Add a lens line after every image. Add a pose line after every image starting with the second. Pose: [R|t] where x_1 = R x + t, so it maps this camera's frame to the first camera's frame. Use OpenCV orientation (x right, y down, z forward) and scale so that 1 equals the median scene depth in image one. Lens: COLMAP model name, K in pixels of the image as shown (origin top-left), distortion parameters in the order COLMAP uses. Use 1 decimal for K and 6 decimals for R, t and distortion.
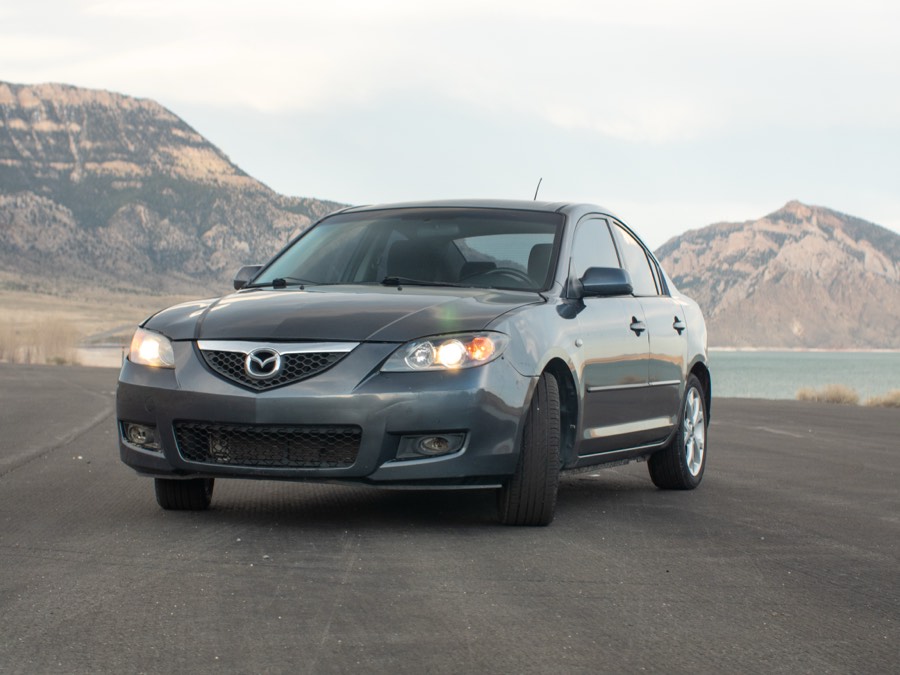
lens RADIAL K [[1945.3, 0, 450.0], [0, 1945.3, 337.5], [0, 0, 1]] dist [-0.184207, 0.077498]
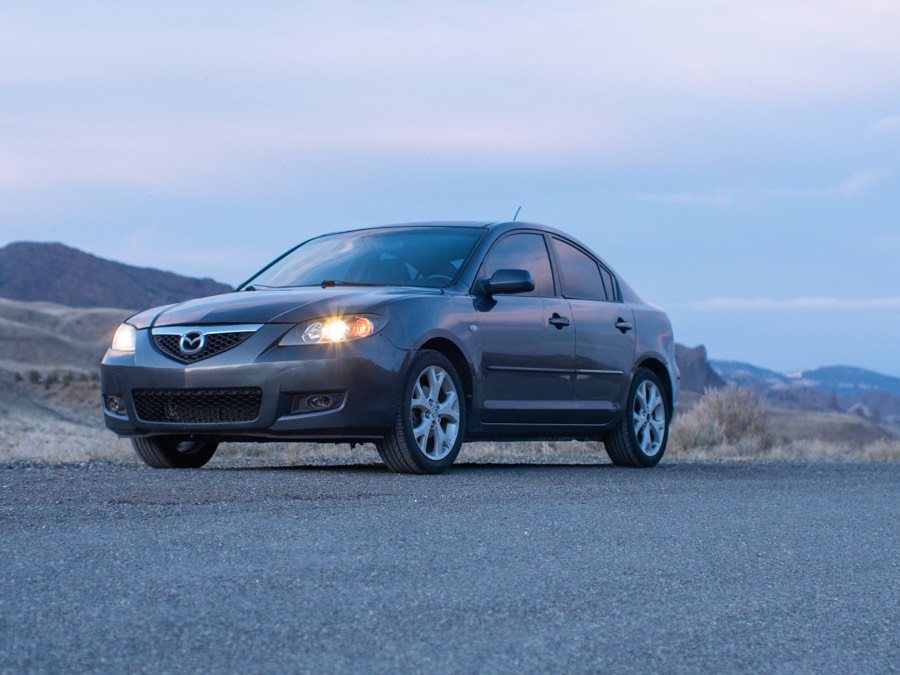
lens RADIAL K [[1945.3, 0, 450.0], [0, 1945.3, 337.5], [0, 0, 1]] dist [-0.184207, 0.077498]
pose [[0.985957, -0.024939, -0.165128, 0.278107], [0.017748, 0.998835, -0.044879, 0.069356], [0.166055, 0.041318, 0.985251, -0.231409]]
